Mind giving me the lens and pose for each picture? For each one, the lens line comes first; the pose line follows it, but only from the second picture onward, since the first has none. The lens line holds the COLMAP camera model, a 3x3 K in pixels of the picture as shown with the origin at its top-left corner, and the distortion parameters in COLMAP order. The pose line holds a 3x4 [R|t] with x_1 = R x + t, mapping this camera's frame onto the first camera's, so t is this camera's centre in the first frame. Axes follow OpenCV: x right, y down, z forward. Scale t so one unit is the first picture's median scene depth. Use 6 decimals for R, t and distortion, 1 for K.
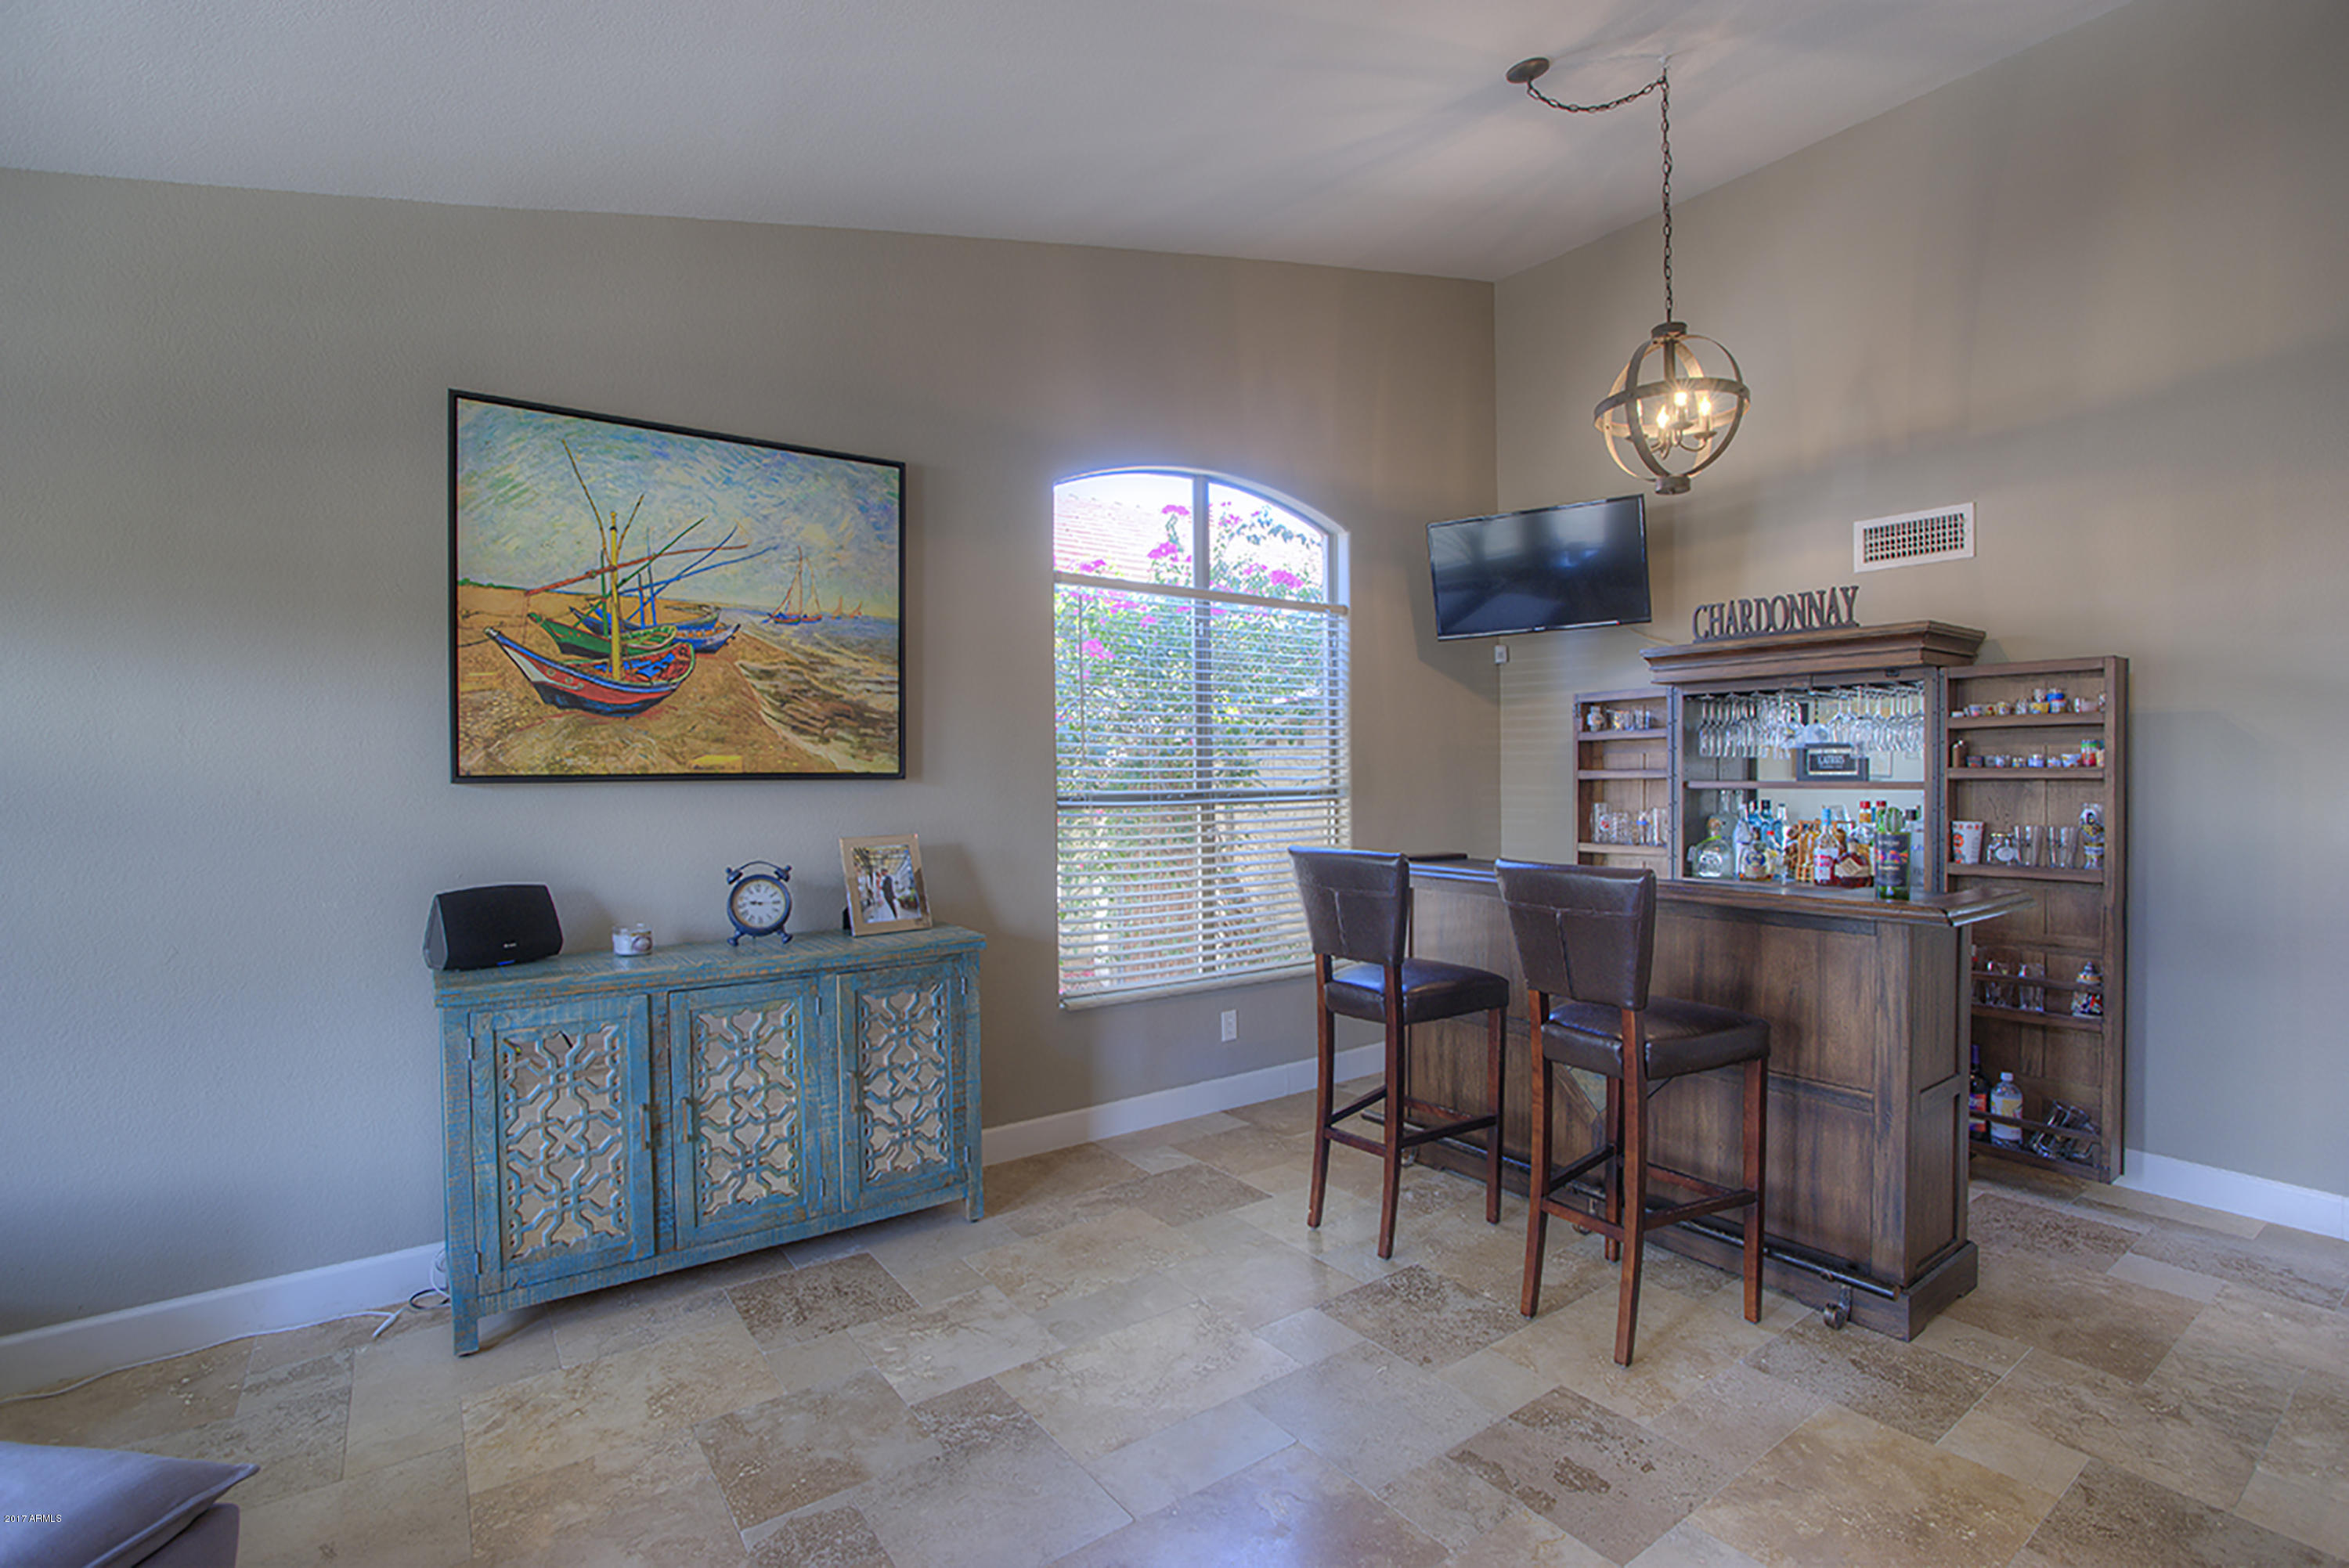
lens RADIAL K [[1078.6, 0, 1190.9], [0, 1078.6, 779.9], [0, 0, 1]] dist [-0.068310, 0.026388]
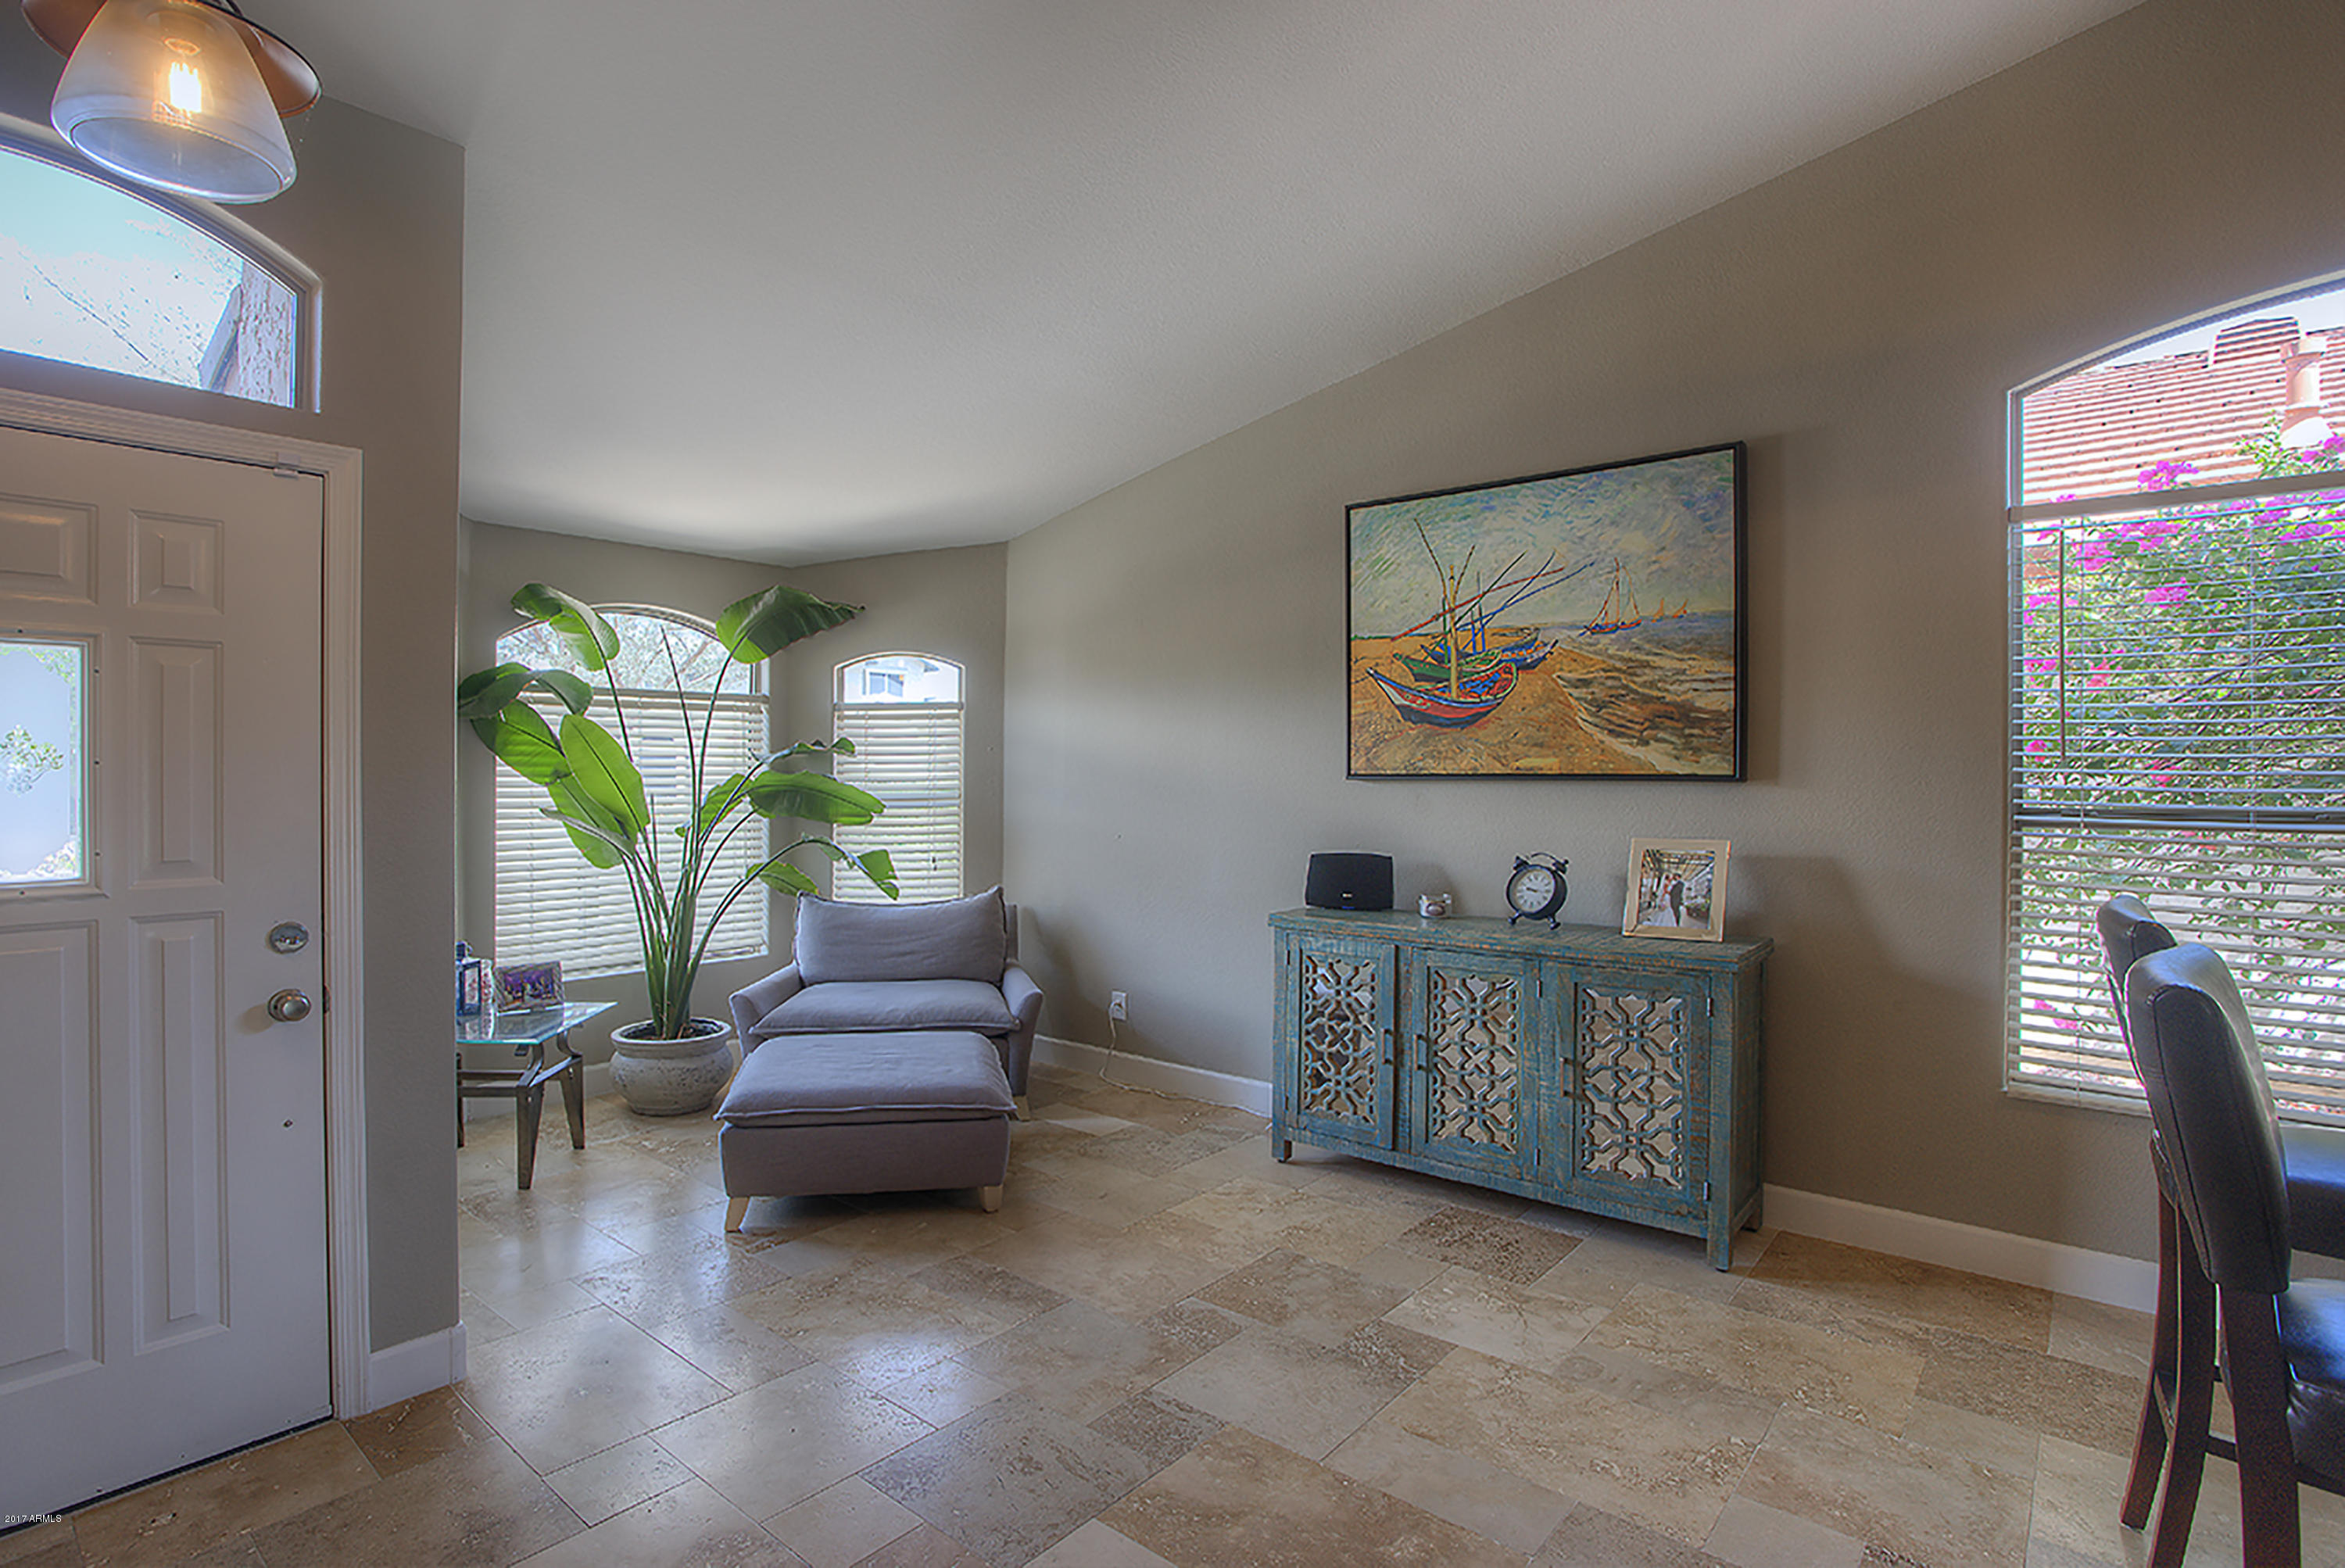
lens RADIAL K [[1076.9, 0, 1188.9], [0, 1076.9, 779.9], [0, 0, 1]] dist [-0.068310, 0.026388]
pose [[0.275256, 0.006413, -0.961349, 0.564229], [-0.014846, 0.999887, 0.002420, 0.002873], [0.961256, 0.013606, 0.275320, 0.338848]]
